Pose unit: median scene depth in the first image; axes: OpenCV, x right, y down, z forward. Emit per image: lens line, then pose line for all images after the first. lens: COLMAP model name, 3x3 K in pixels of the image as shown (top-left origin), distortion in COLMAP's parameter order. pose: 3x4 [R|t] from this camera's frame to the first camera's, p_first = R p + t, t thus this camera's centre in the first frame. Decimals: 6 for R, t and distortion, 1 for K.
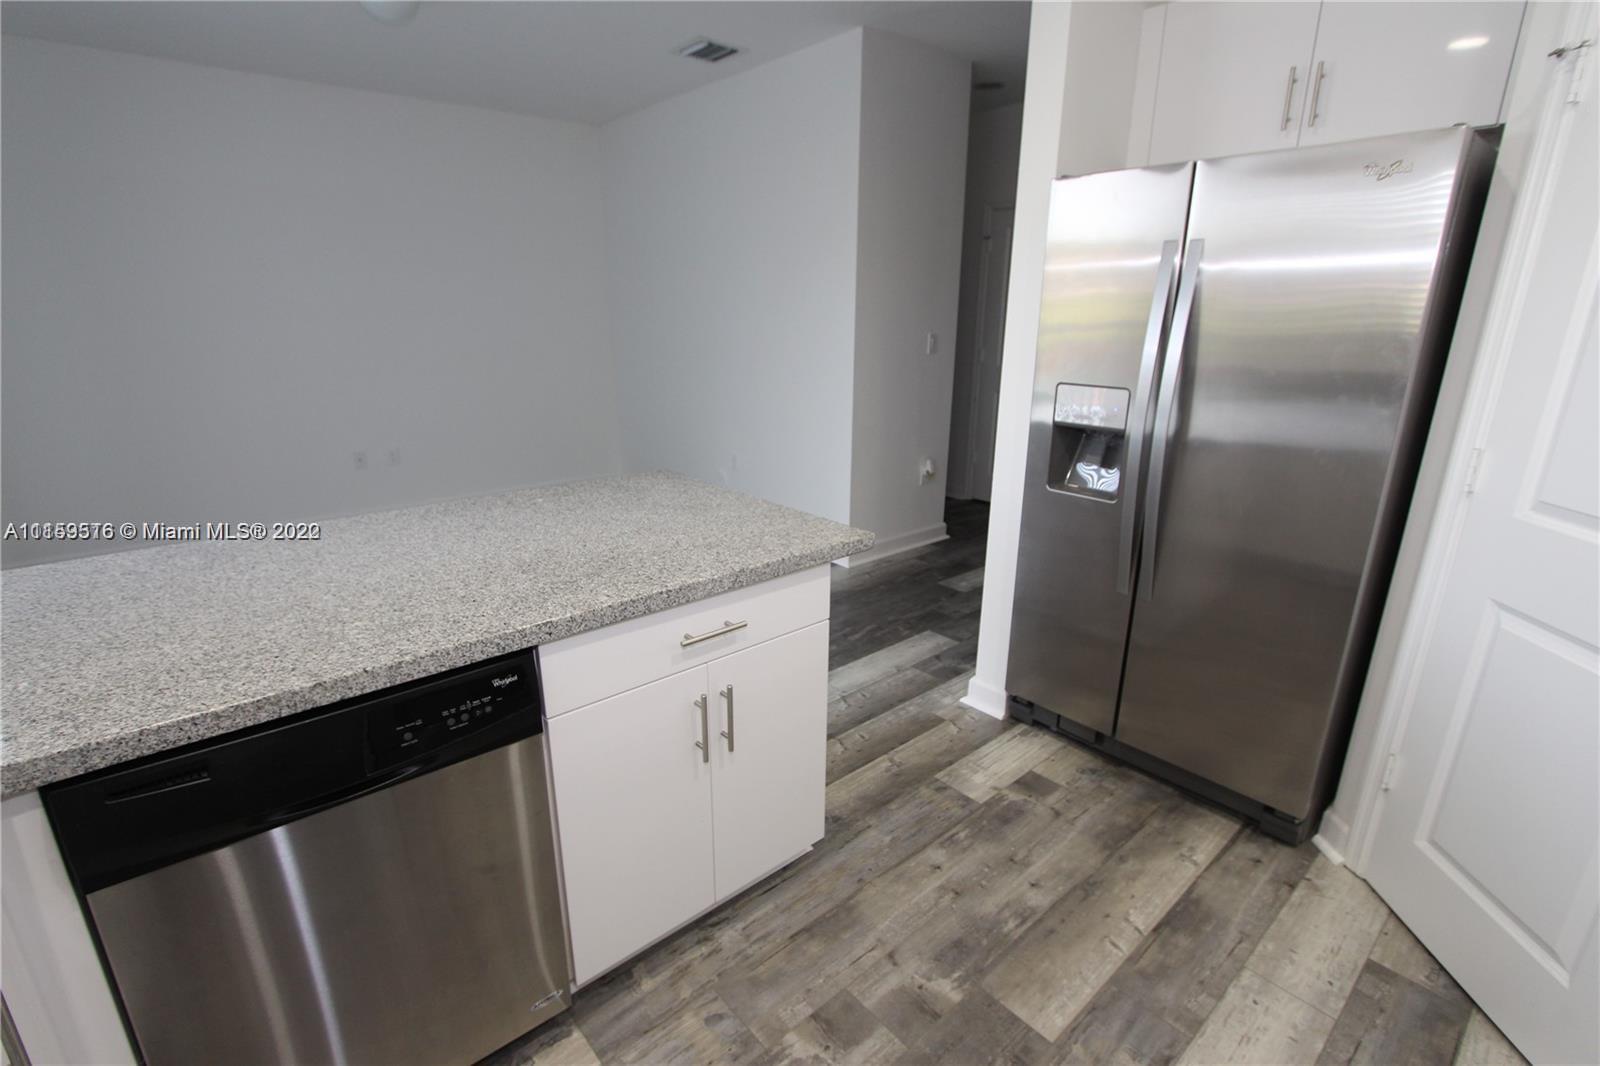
lens RADIAL K [[754.2, 0, 792.7], [0, 754.2, 535.1], [0, 0, 1]] dist [-0.021285, 0.004155]
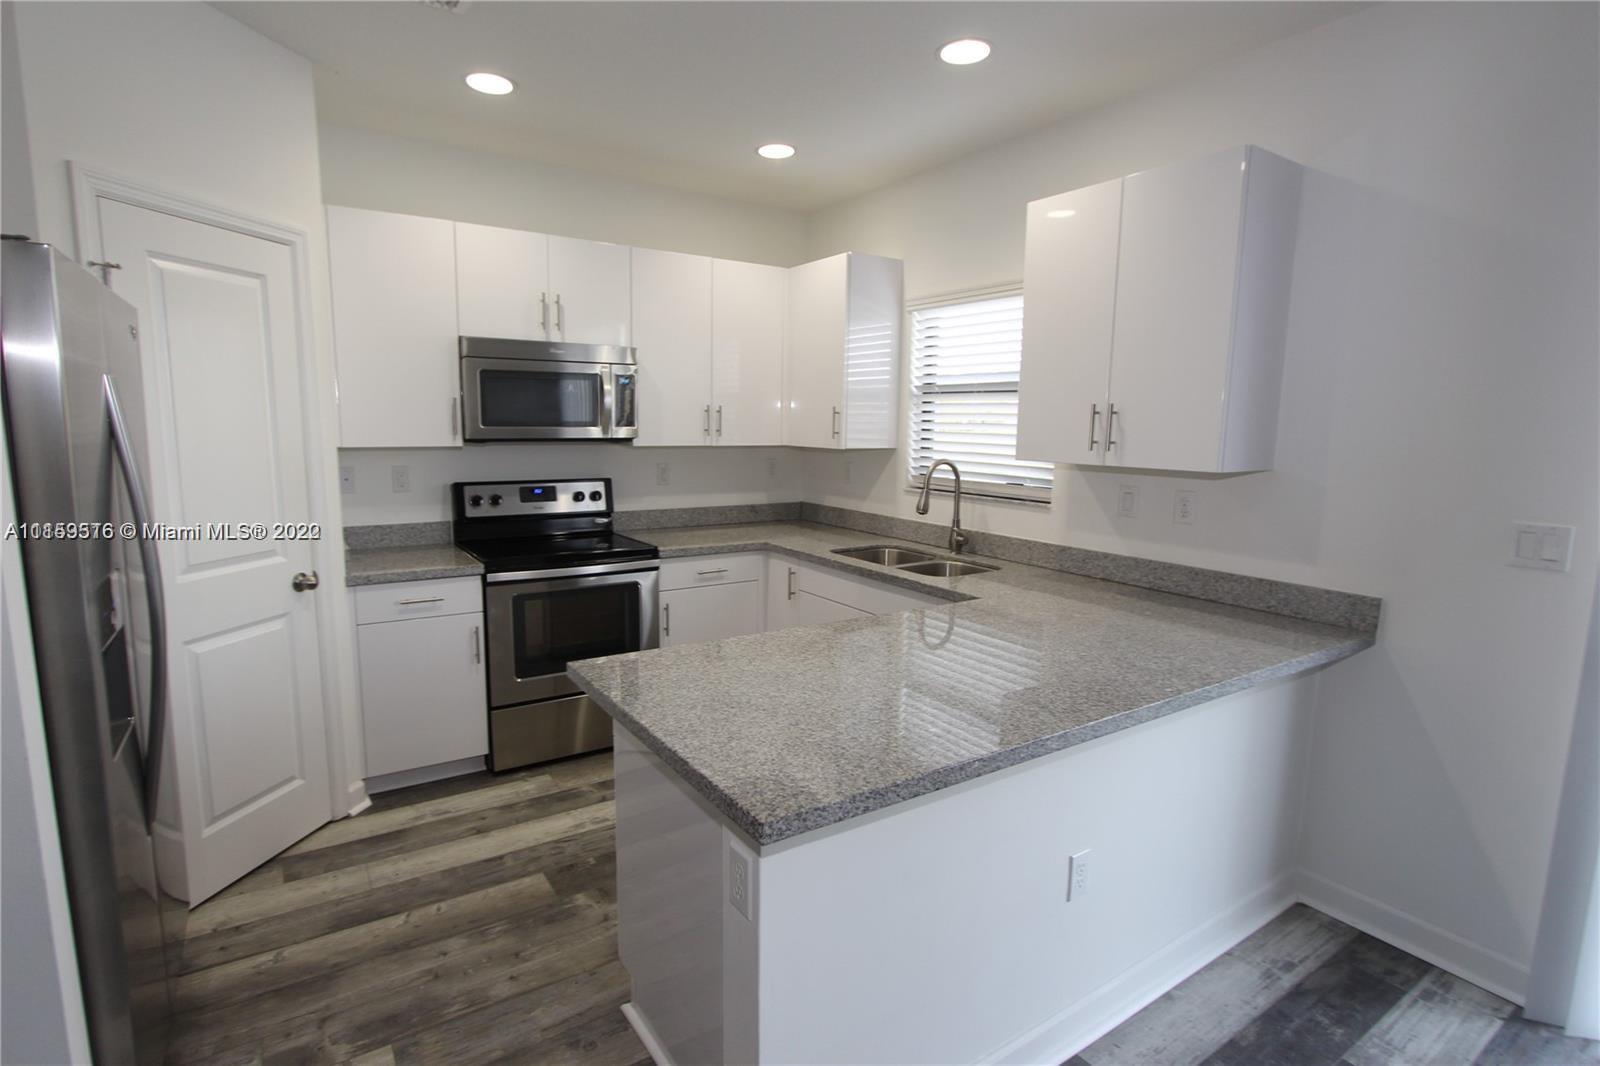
lens RADIAL K [[793.7, 0, 793.6], [0, 793.7, 536.4], [0, 0, 1]] dist [-0.016008, 0.001193]
pose [[-0.992339, -0.033269, 0.118979, -0.321720], [0.020036, 0.906971, 0.420717, -0.596722], [-0.121907, 0.419878, -0.899356, 1.809513]]
